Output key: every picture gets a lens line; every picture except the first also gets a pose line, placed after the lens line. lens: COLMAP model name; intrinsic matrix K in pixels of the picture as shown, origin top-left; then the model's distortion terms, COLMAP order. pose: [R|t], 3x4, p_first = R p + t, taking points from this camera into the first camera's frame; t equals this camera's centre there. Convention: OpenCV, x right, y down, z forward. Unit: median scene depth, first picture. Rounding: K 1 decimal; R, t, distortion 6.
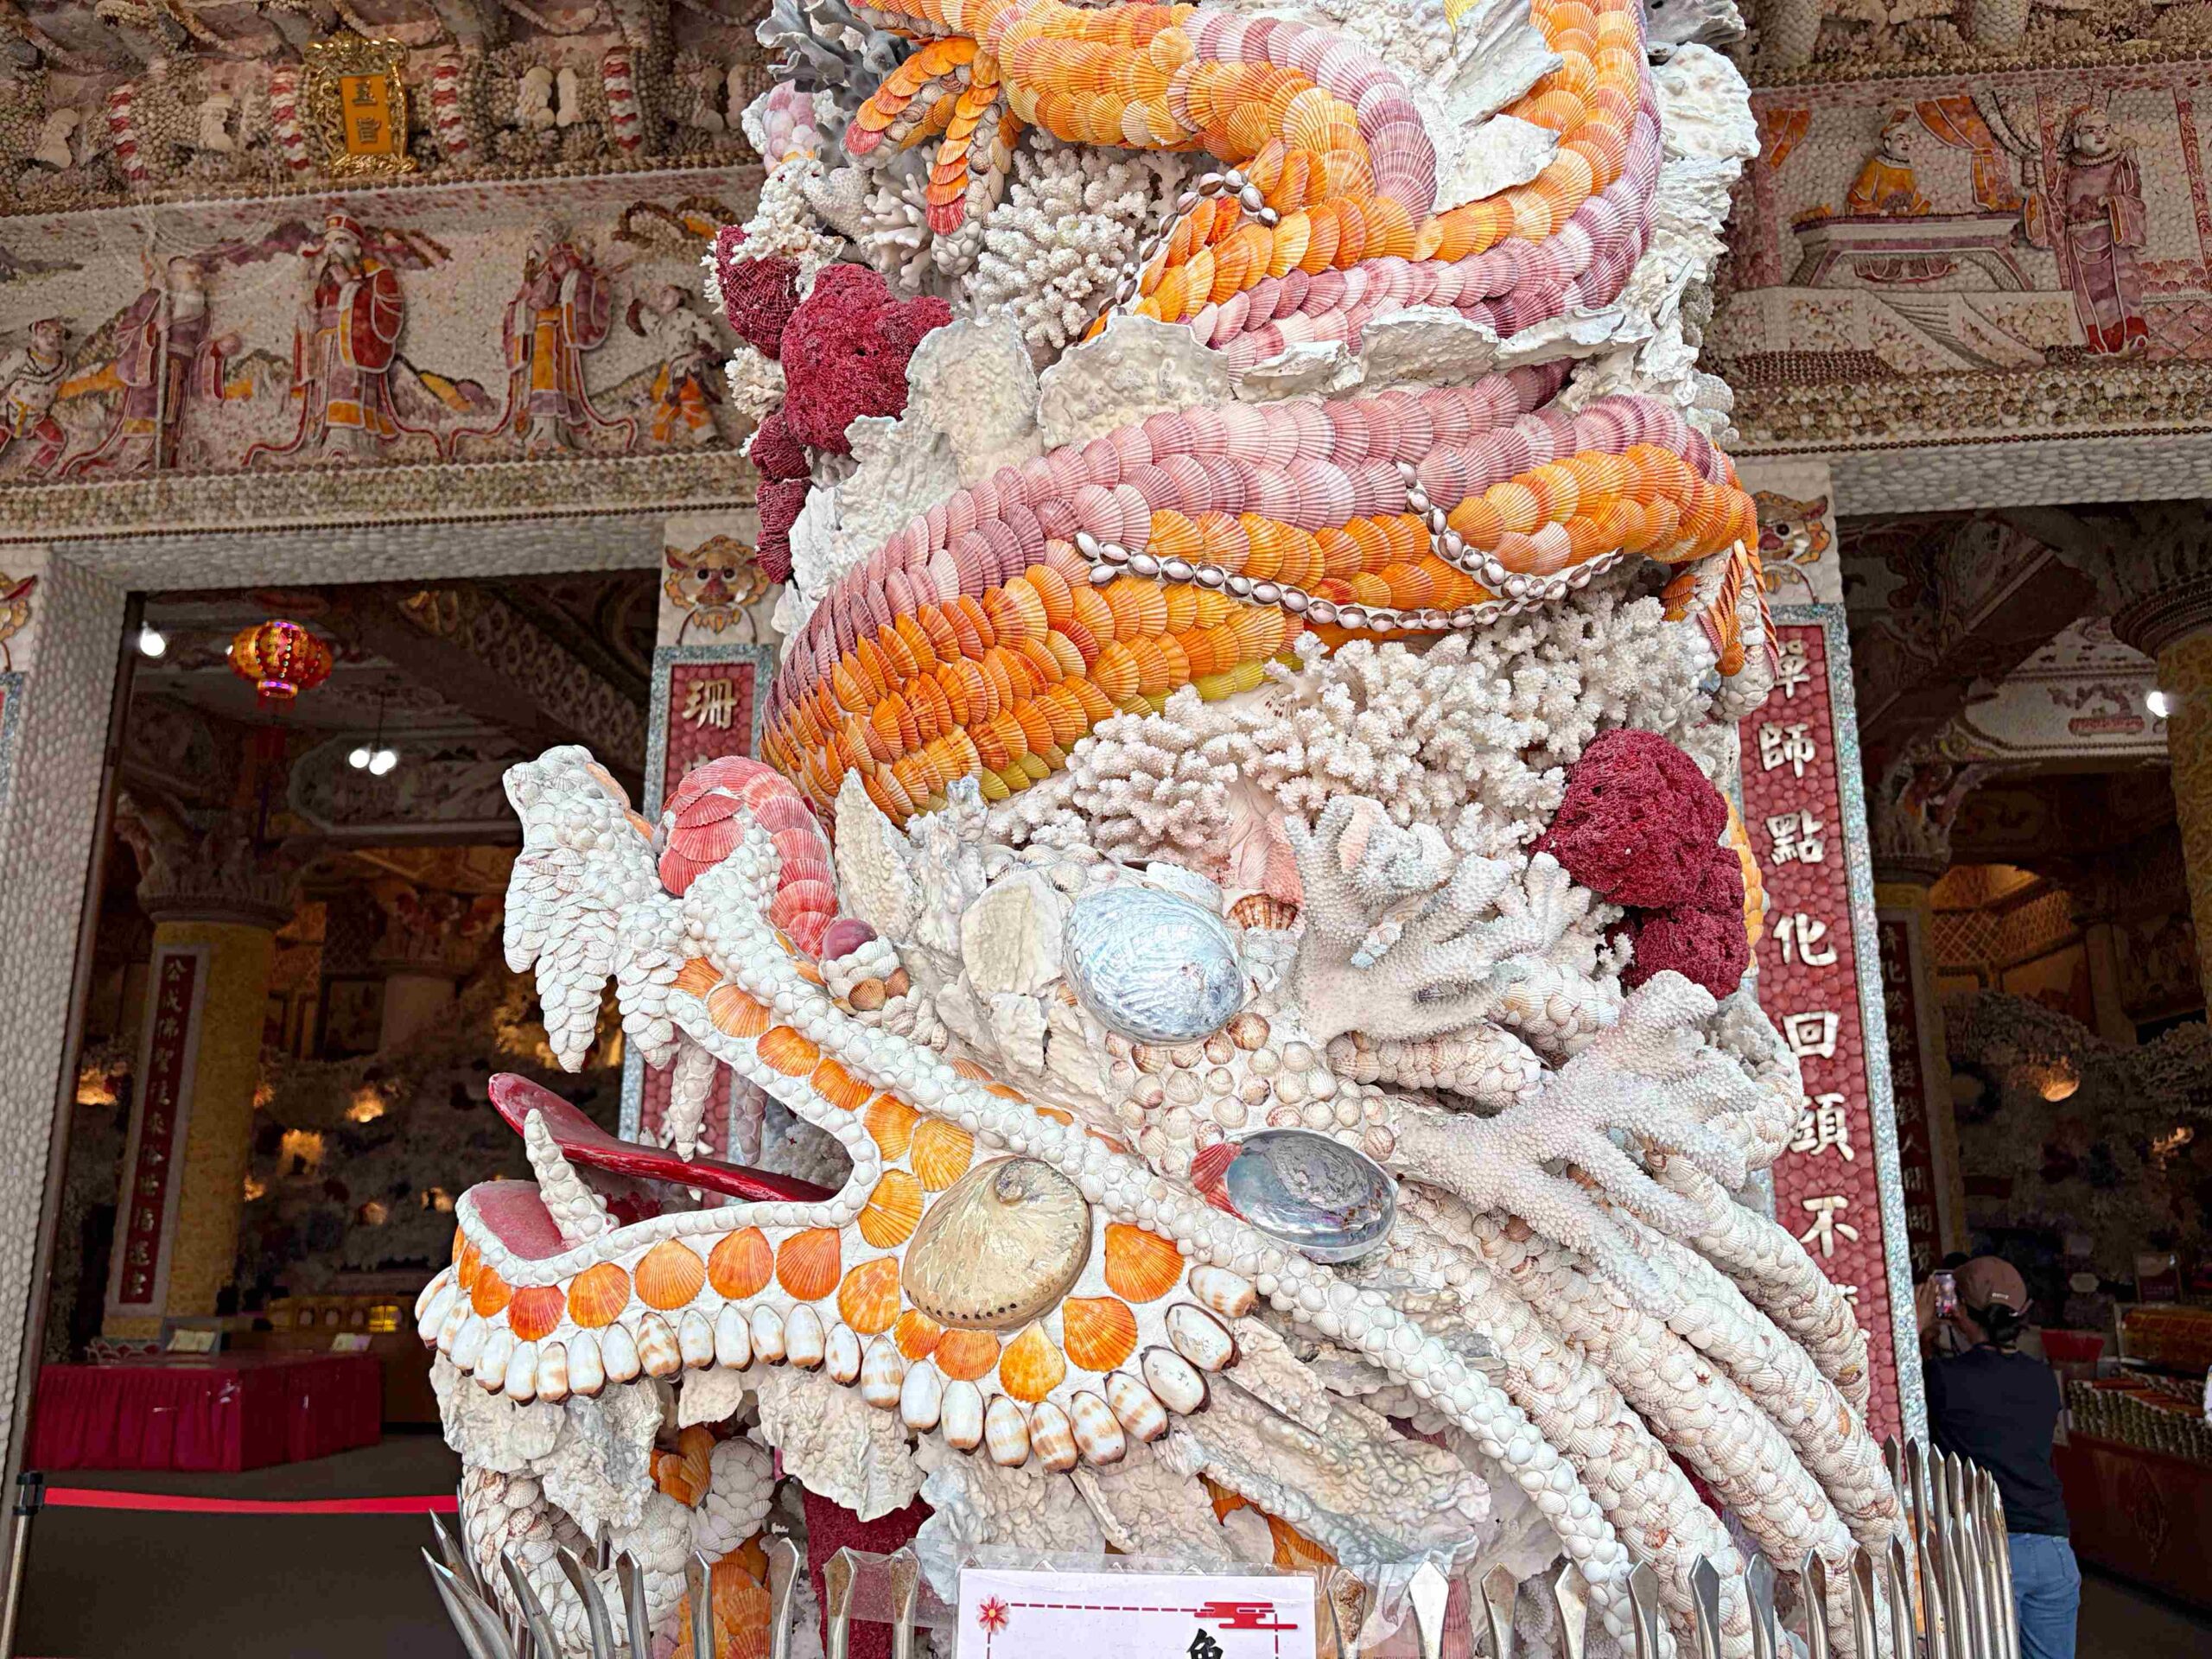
lens RADIAL K [[1650.2, 0, 1107.1], [0, 1650.2, 837.9], [0, 0, 1]] dist [0.008672, -0.010661]
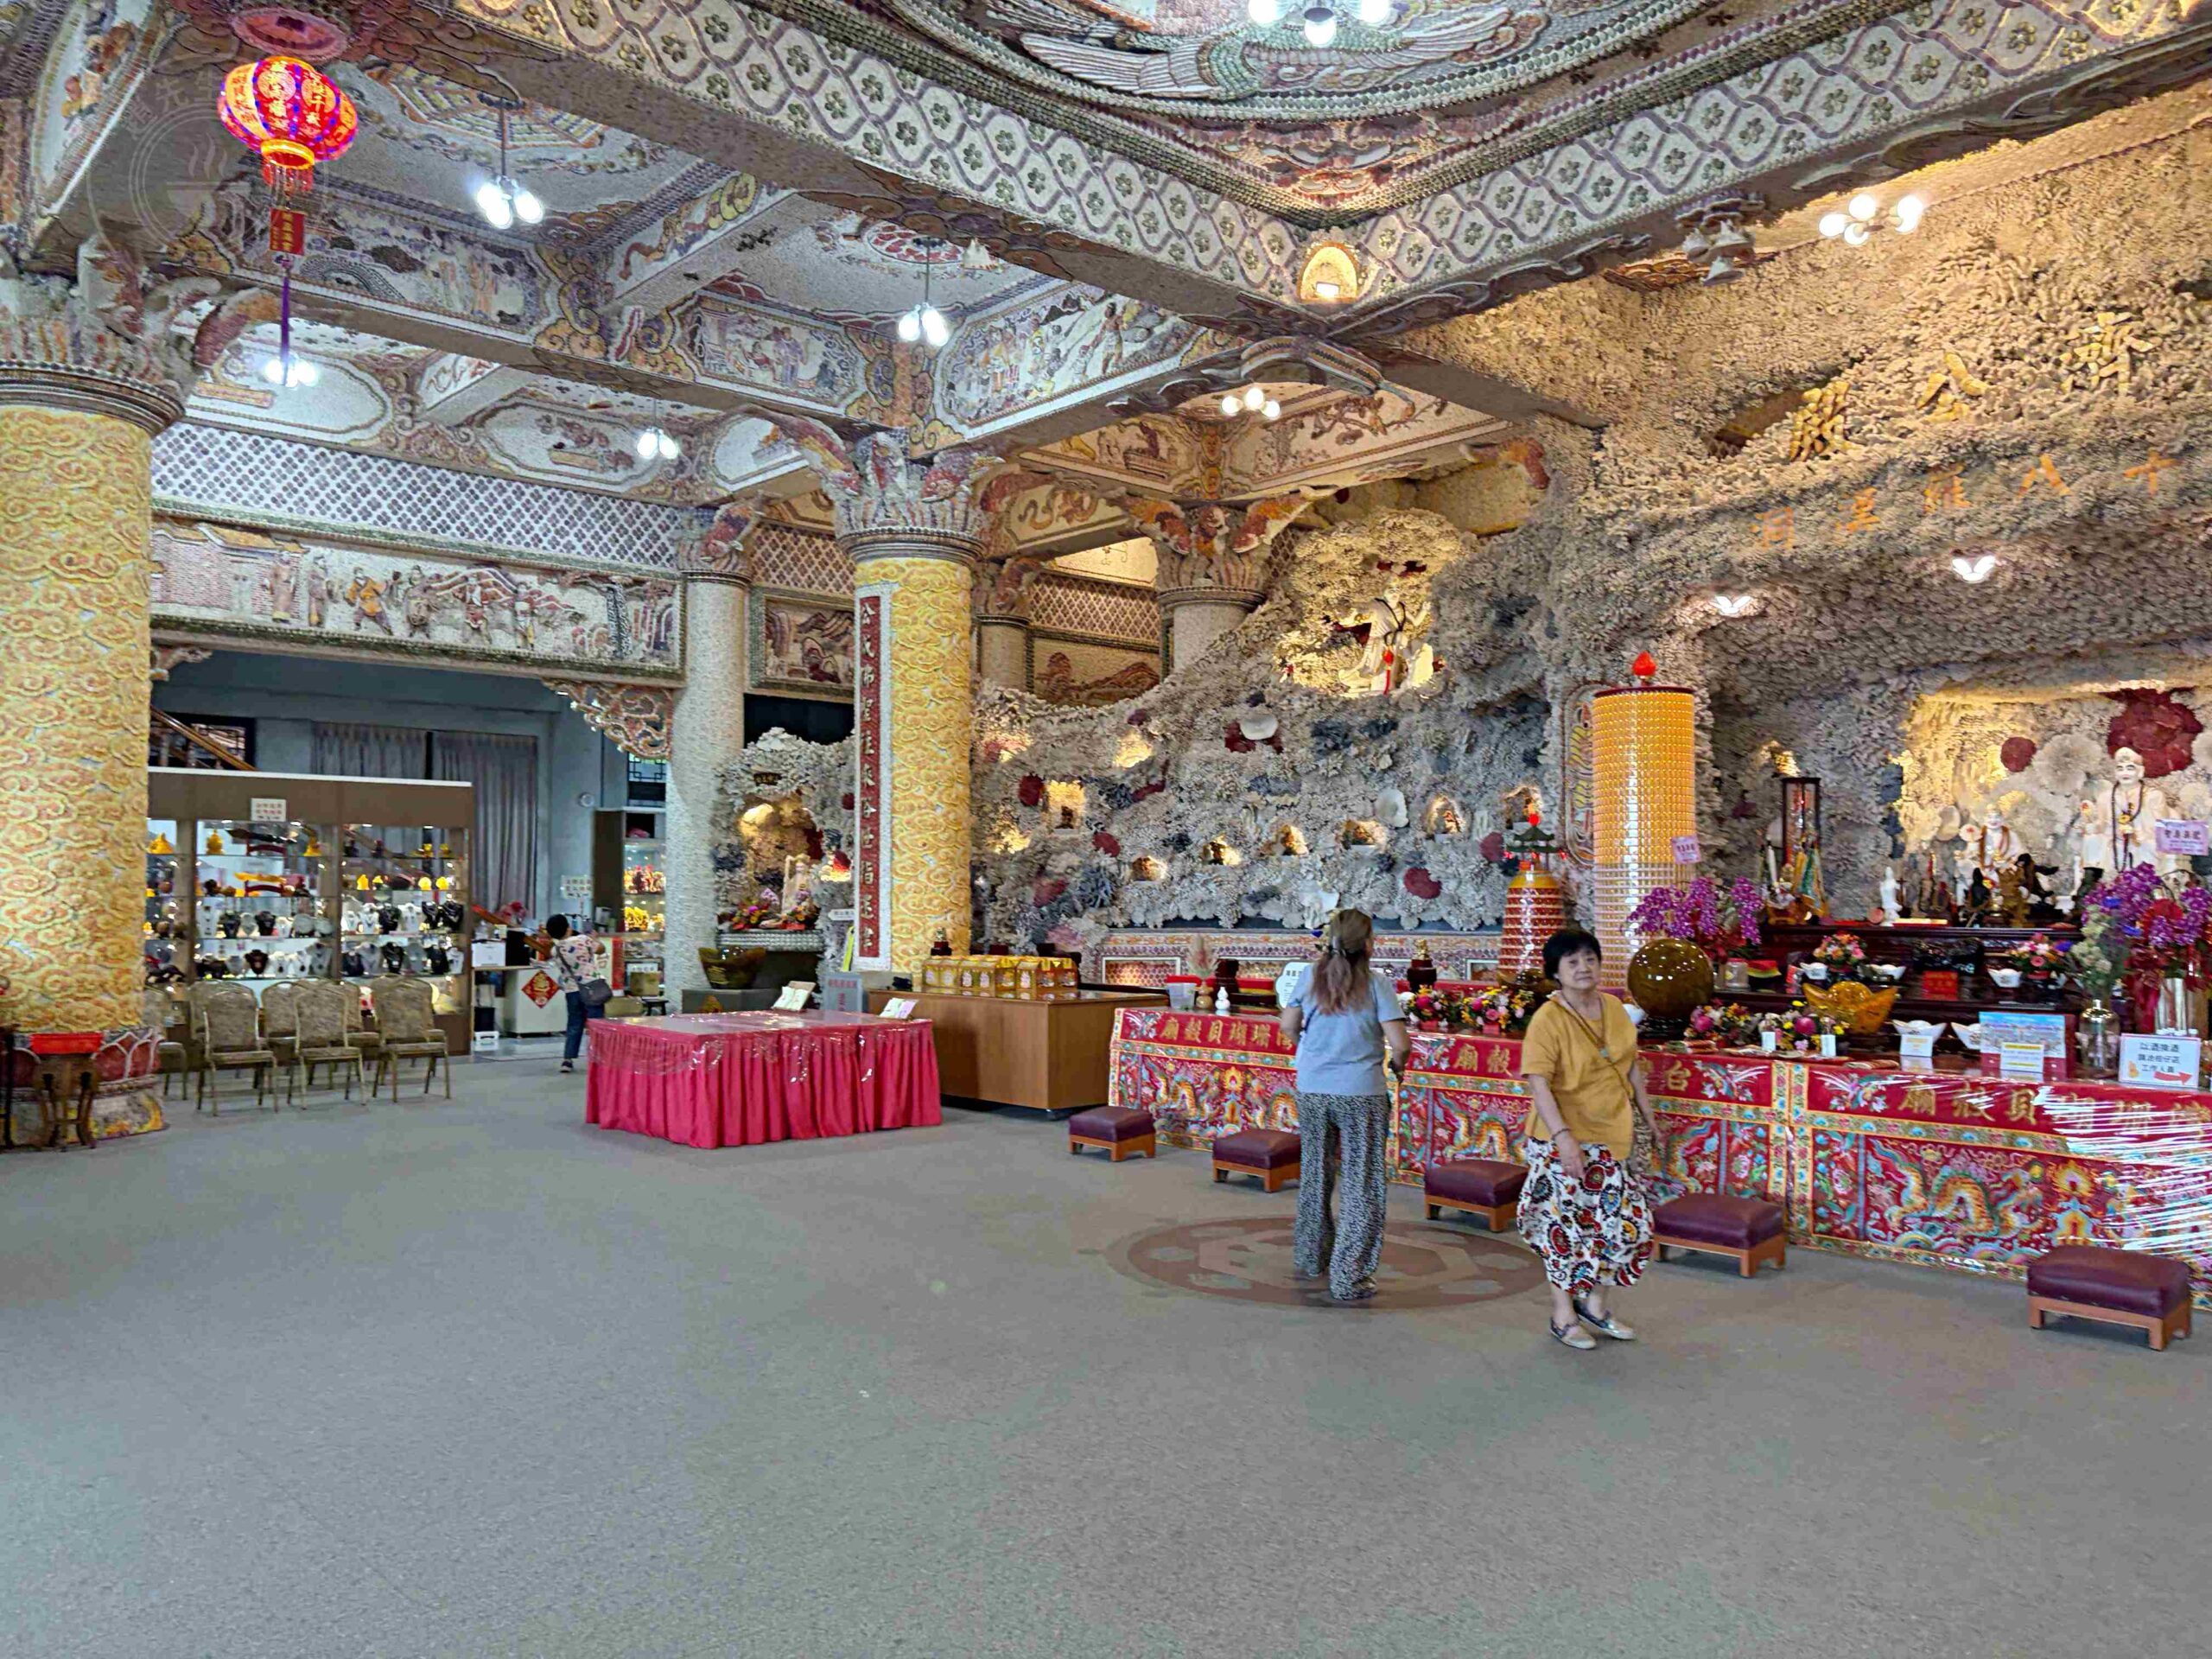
lens RADIAL K [[1645.9, 0, 1069.1], [0, 1645.9, 841.6], [0, 0, 1]] dist [0.066819, -0.069594]
pose [[0.748003, -0.021382, -0.663351, 0.124602], [0.151722, 0.978523, 0.139543, 0.082809], [0.646121, -0.205024, 0.735182, 0.318961]]
